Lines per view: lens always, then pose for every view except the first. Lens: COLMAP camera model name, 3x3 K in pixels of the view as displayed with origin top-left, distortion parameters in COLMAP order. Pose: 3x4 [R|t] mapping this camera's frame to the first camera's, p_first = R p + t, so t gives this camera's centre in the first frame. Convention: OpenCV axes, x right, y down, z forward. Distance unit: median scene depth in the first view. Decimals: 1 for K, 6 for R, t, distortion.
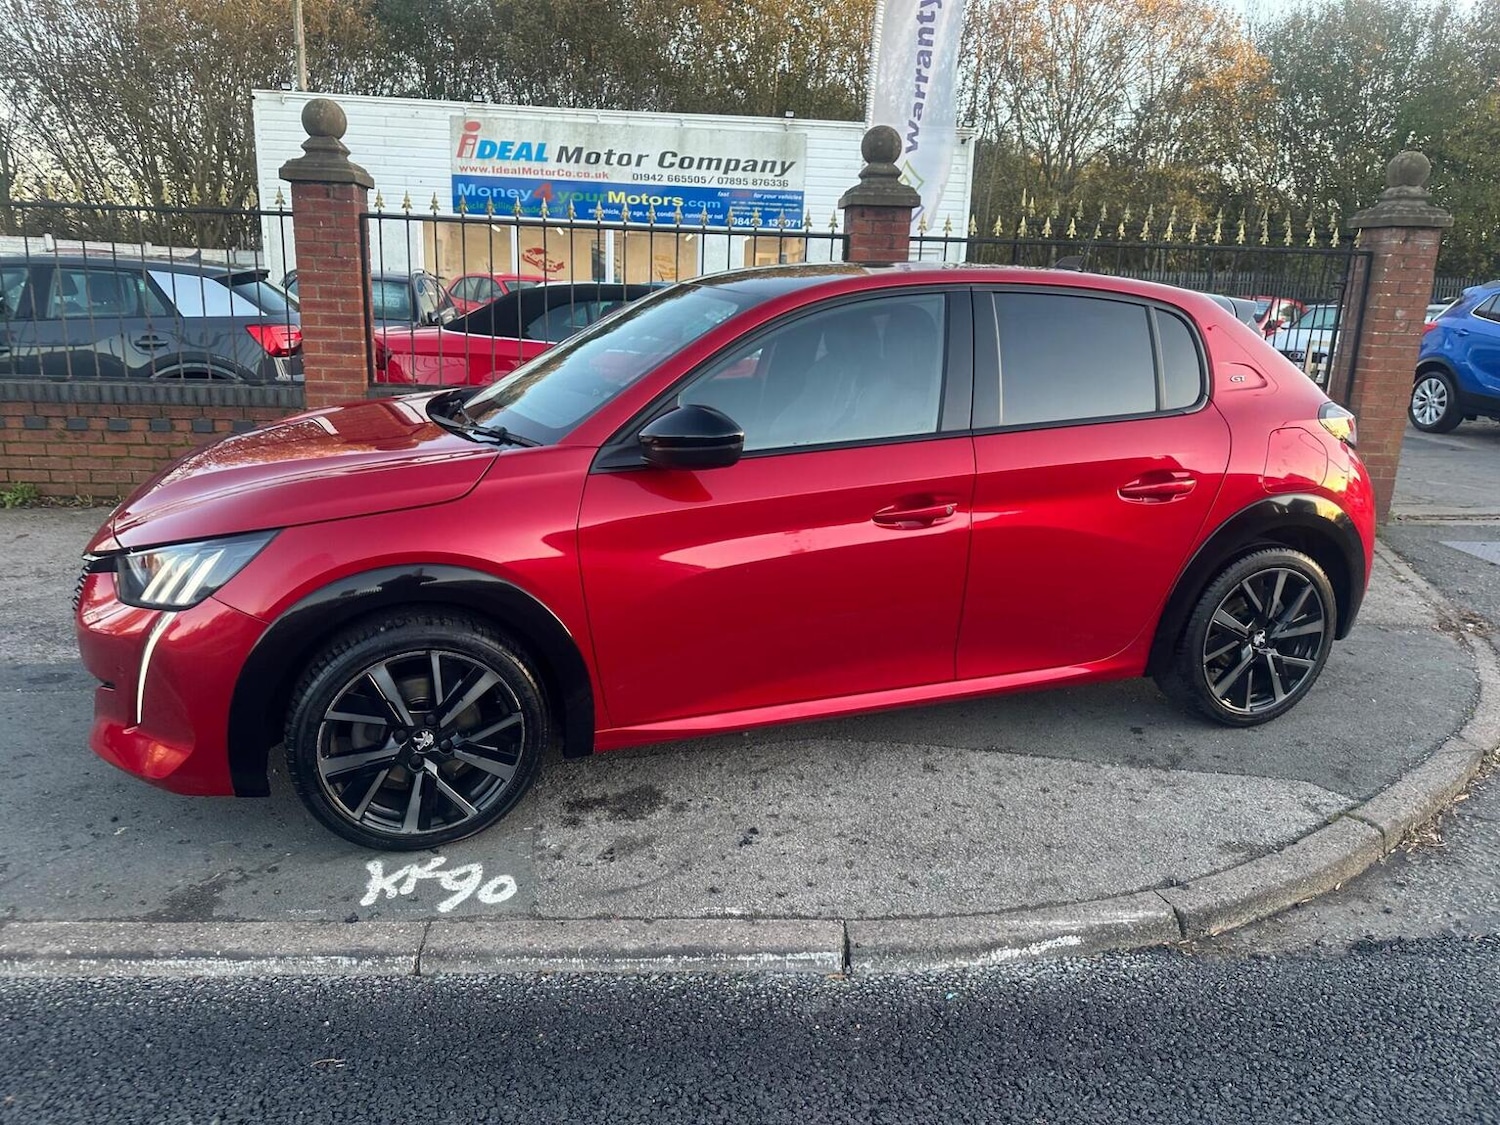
lens RADIAL K [[1067.4, 0, 744.7], [0, 1067.4, 558.6], [0, 0, 1]] dist [0.025931, -0.036138]
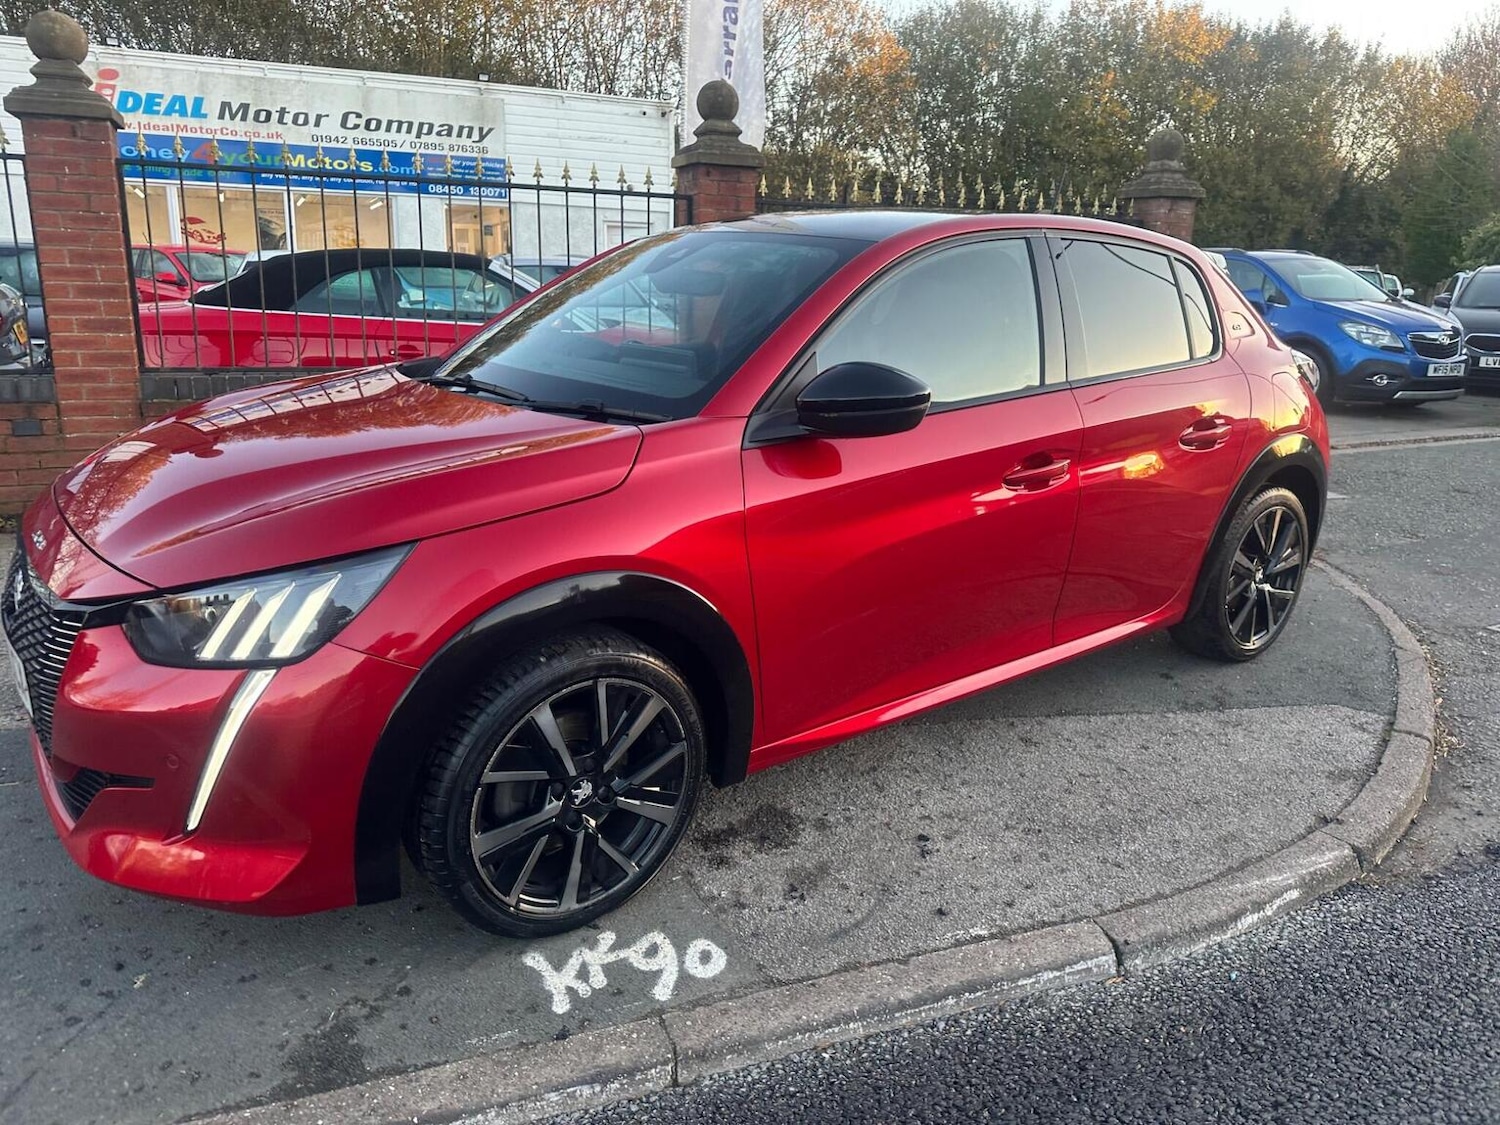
lens RADIAL K [[1069.3, 0, 742.4], [0, 1069.3, 549.1], [0, 0, 1]] dist [0.016844, -0.023867]
pose [[0.949290, -0.083390, 0.303140, -0.373258], [0.080354, 0.996512, 0.022499, -0.017961], [-0.303959, 0.003001, 0.952680, 0.181225]]
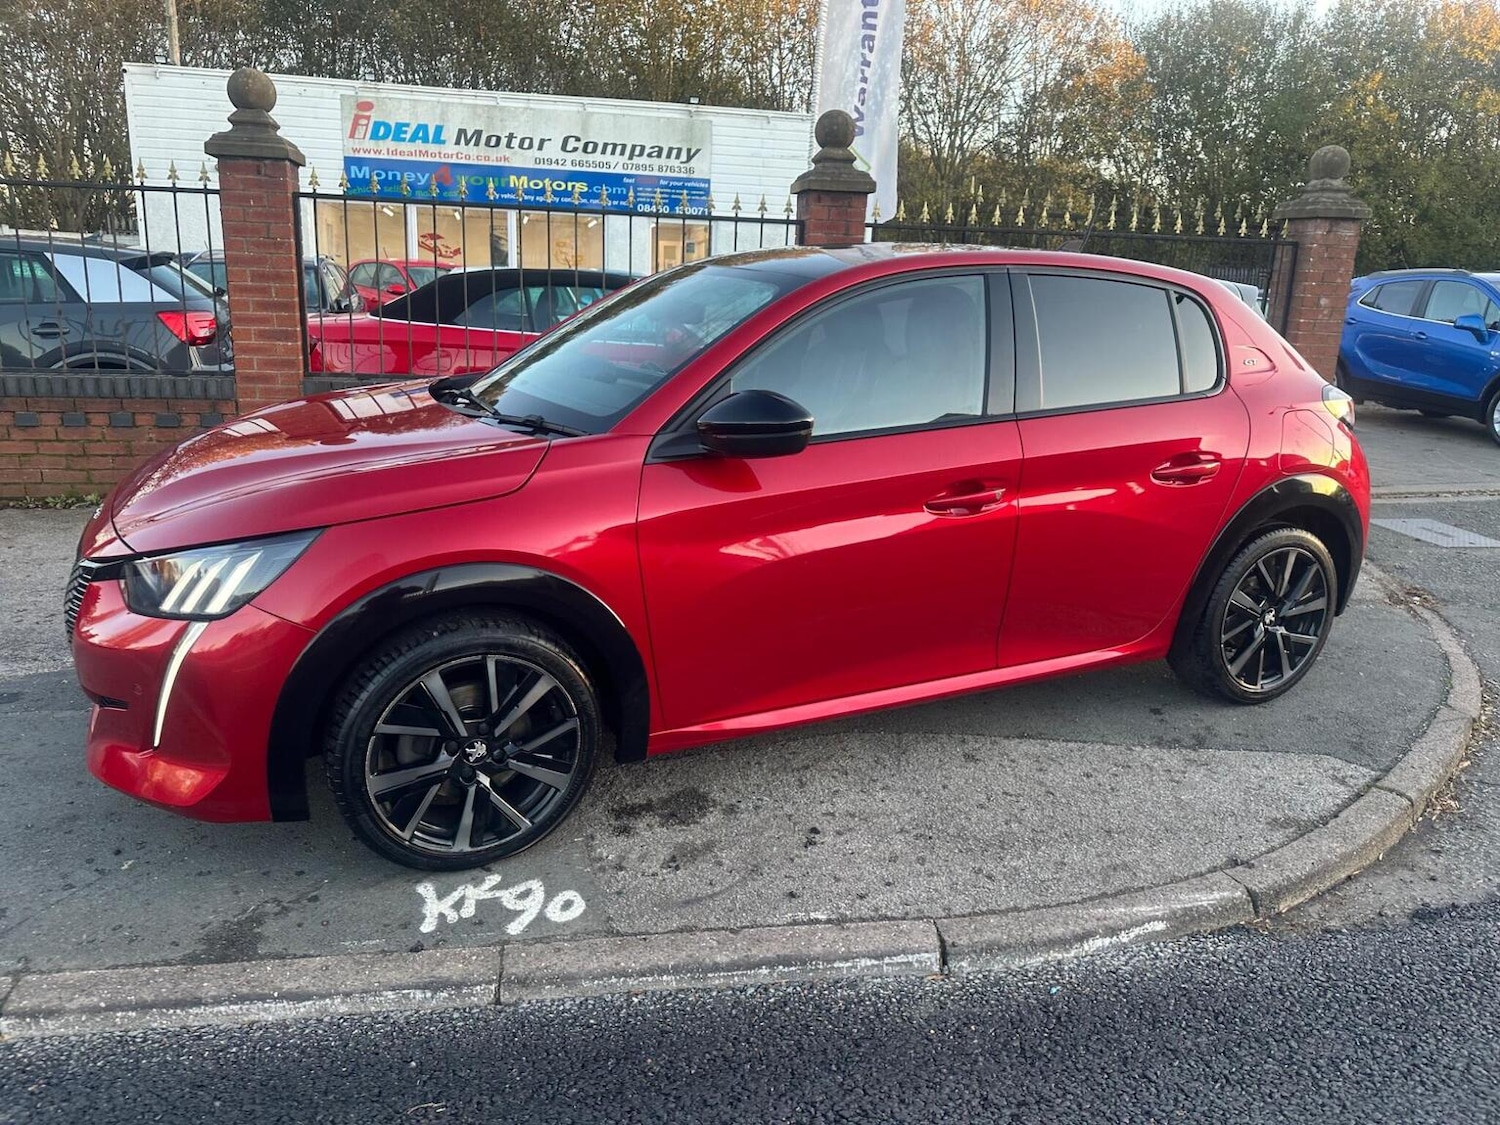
lens RADIAL K [[1067.4, 0, 744.7], [0, 1067.4, 558.6], [0, 0, 1]] dist [0.025931, -0.036138]
pose [[0.994318, -0.022618, 0.104024, -0.144311], [0.021704, 0.999715, 0.009909, -0.002486], [-0.104218, -0.007595, 0.994525, 0.043663]]
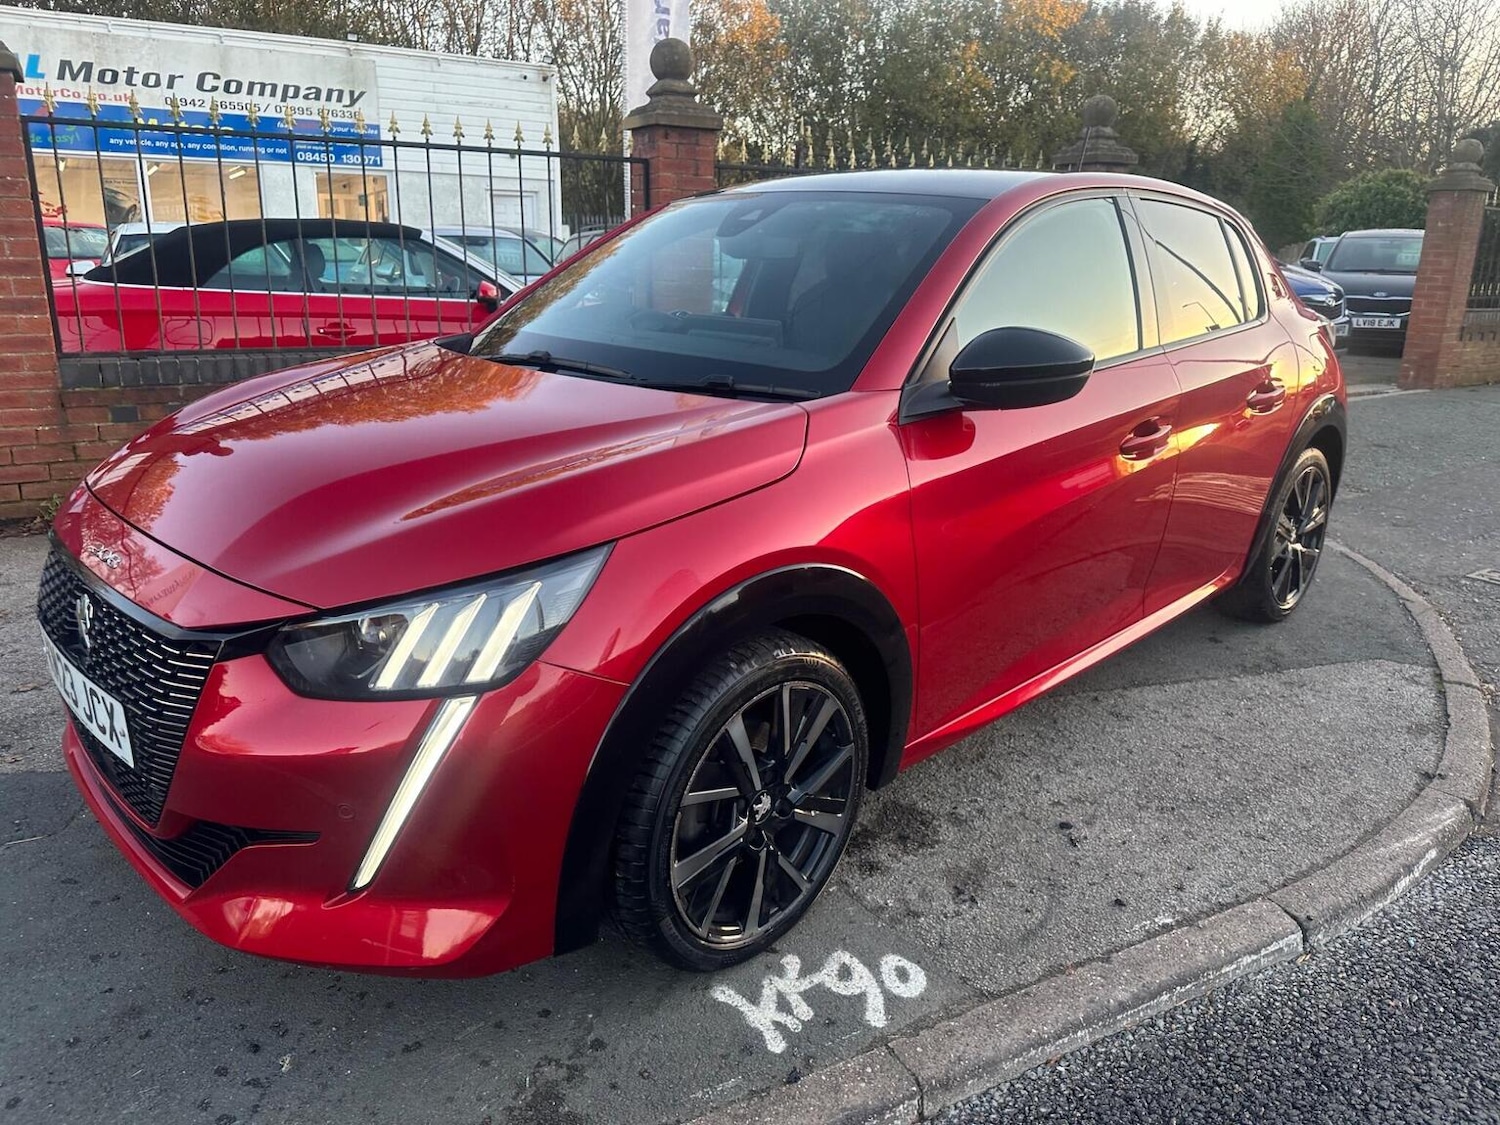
lens RADIAL K [[1069.3, 0, 742.4], [0, 1069.3, 549.1], [0, 0, 1]] dist [0.016844, -0.023867]
pose [[0.901009, -0.130406, 0.413734, -0.535056], [0.116497, 0.991449, 0.058796, -0.044984], [-0.417864, -0.004777, 0.908497, 0.310181]]
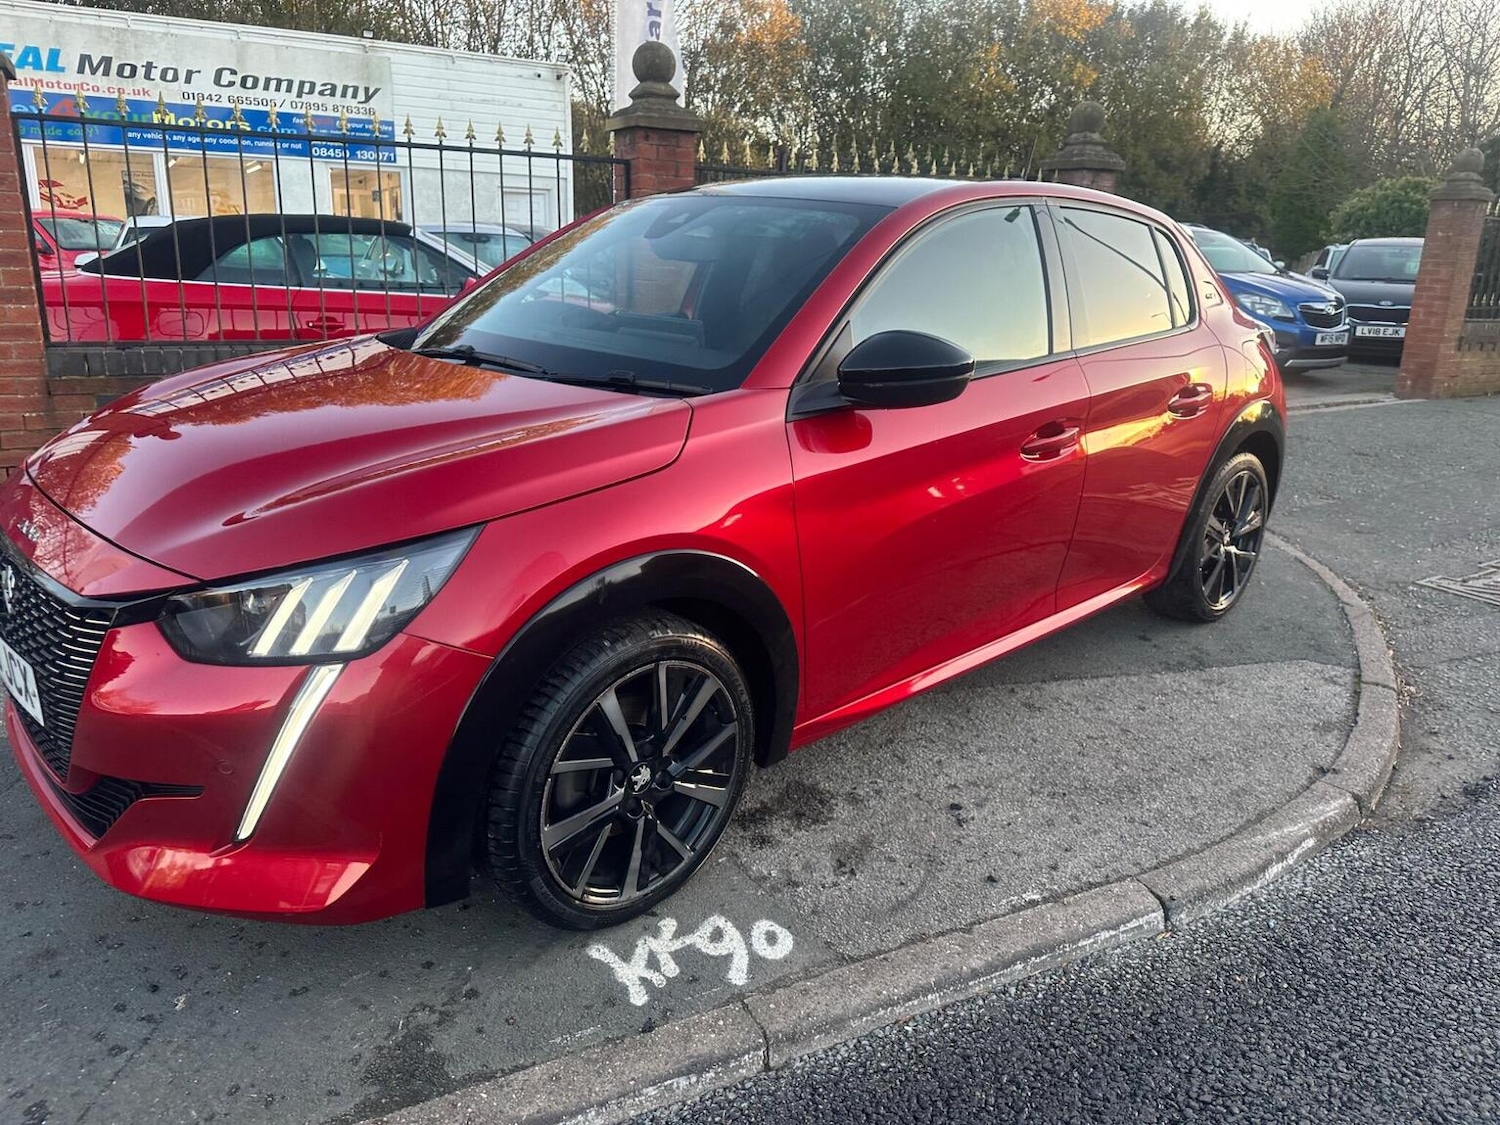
lens RADIAL K [[1067.4, 0, 744.7], [0, 1067.4, 558.6], [0, 0, 1]] dist [0.025931, -0.036138]
pose [[0.910277, -0.117570, 0.396955, -0.470592], [0.099797, 0.992868, 0.065217, -0.028827], [-0.401791, -0.019751, 0.915518, 0.237479]]
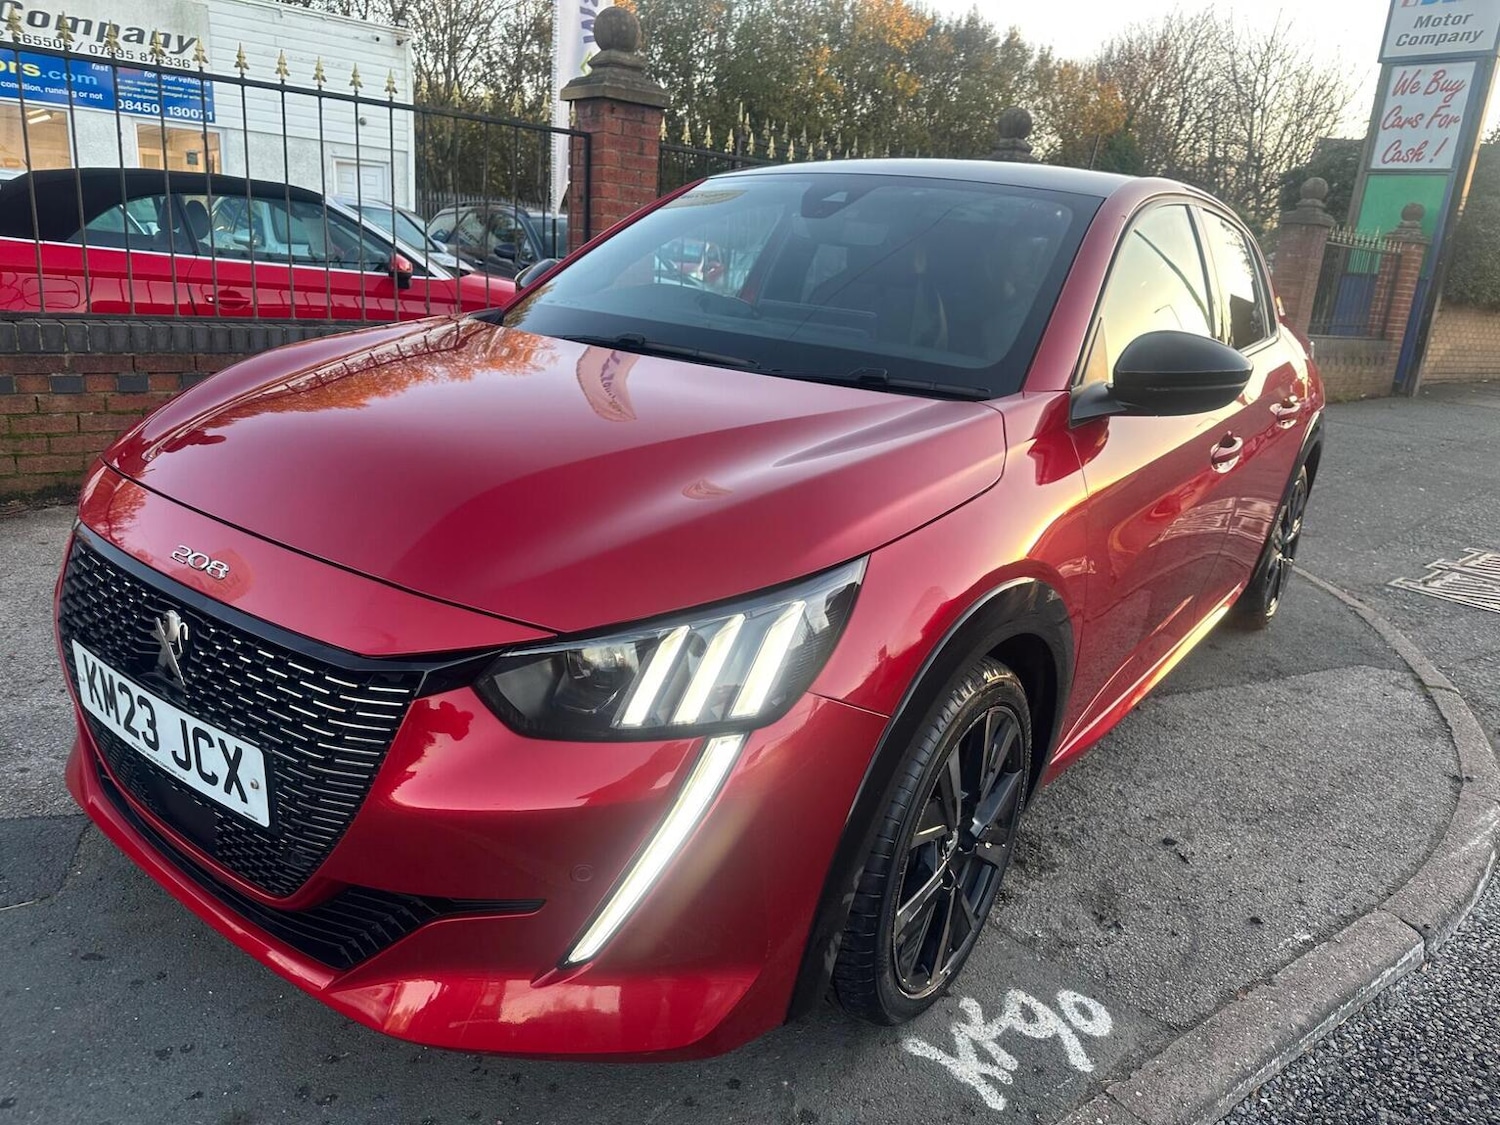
lens RADIAL K [[1073.2, 0, 758.7], [0, 1073.2, 564.9], [0, 0, 1]] dist [0.001158, -0.006319]
pose [[0.816036, -0.129538, 0.563299, -0.683643], [0.092511, 0.991271, 0.093938, -0.069722], [-0.570550, -0.024545, 0.820896, 0.471753]]
